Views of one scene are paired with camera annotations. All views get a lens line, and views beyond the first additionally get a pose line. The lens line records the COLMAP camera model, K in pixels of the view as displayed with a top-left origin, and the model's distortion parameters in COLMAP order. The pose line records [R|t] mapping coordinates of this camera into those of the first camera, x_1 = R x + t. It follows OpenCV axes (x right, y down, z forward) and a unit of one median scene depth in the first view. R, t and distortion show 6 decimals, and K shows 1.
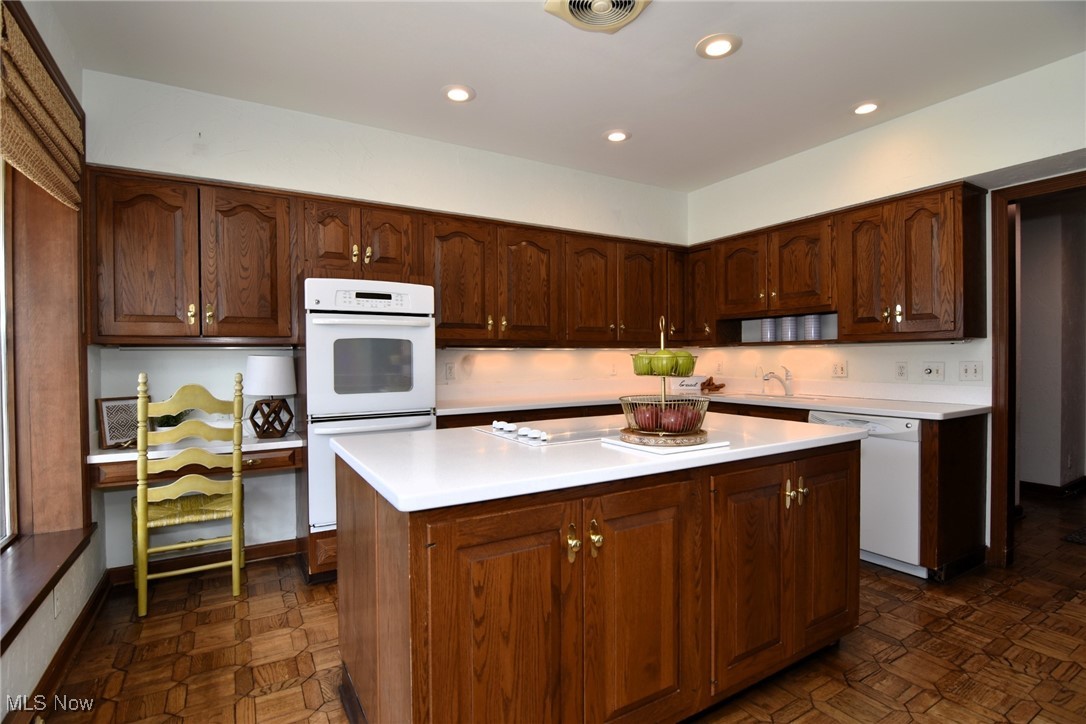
lens RADIAL K [[520.9, 0, 543.0], [0, 520.9, 362.0], [0, 0, 1]] dist [-0.014951, -0.000789]
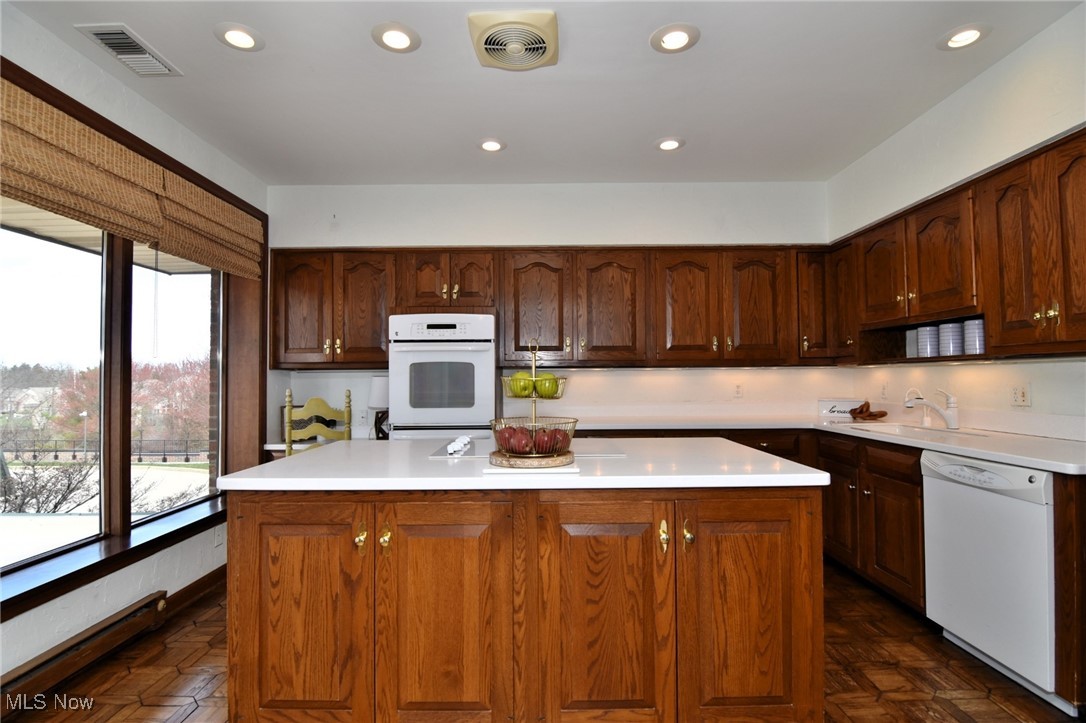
lens RADIAL K [[523.3, 0, 543.0], [0, 523.3, 361.5], [0, 0, 1]] dist [-0.013403, -0.000868]
pose [[0.862378, -0.014281, -0.506063, 0.498343], [-0.004264, 0.999362, -0.035470, -0.005388], [0.506247, 0.032746, 0.861767, 0.089280]]
